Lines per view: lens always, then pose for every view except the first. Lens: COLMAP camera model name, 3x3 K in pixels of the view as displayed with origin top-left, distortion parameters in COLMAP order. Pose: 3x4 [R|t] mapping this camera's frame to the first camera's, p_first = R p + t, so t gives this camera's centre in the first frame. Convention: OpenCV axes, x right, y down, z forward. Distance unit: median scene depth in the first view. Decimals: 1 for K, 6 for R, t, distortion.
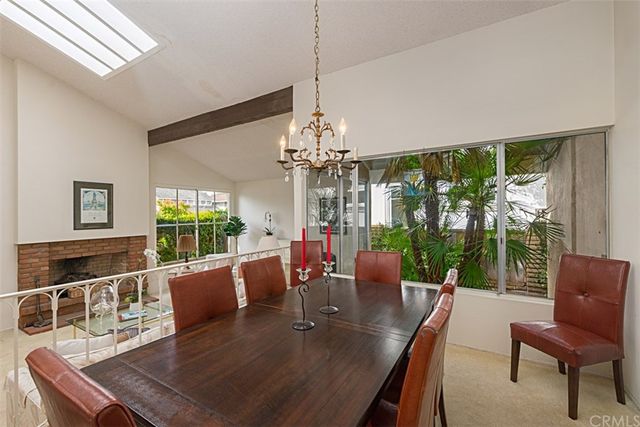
lens RADIAL K [[279.0, 0, 322.6], [0, 279.0, 212.6], [0, 0, 1]] dist [0.012666, -0.000624]
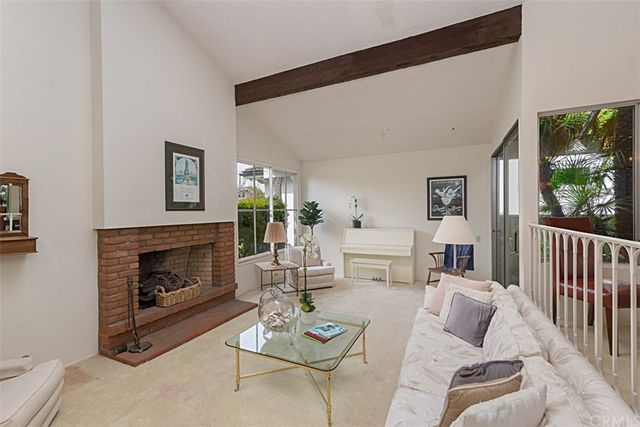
lens RADIAL K [[279.0, 0, 316.1], [0, 279.0, 212.8], [0, 0, 1]] dist [0.012666, -0.000624]
pose [[0.994801, -0.004263, 0.101751, -0.565460], [0.003800, 0.999982, 0.004747, 0.063326], [-0.101769, -0.004335, 0.994799, 0.256652]]
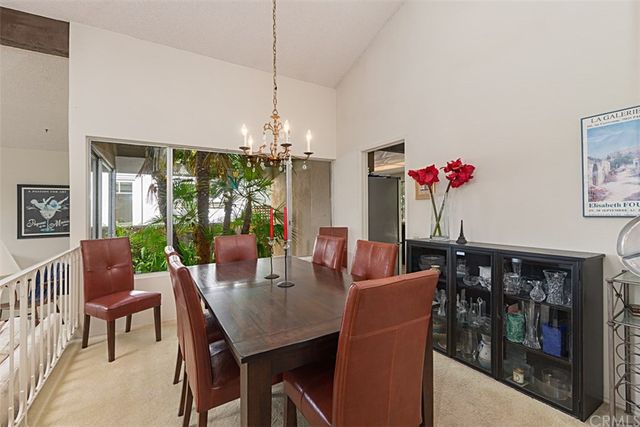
lens RADIAL K [[279.0, 0, 318.3], [0, 279.0, 208.7], [0, 0, 1]] dist [0.012666, -0.000624]
pose [[0.465920, 0.004615, 0.884815, -0.352434], [0.009456, 0.999903, -0.010195, 0.024369], [-0.884776, 0.013117, 0.465832, 0.089409]]
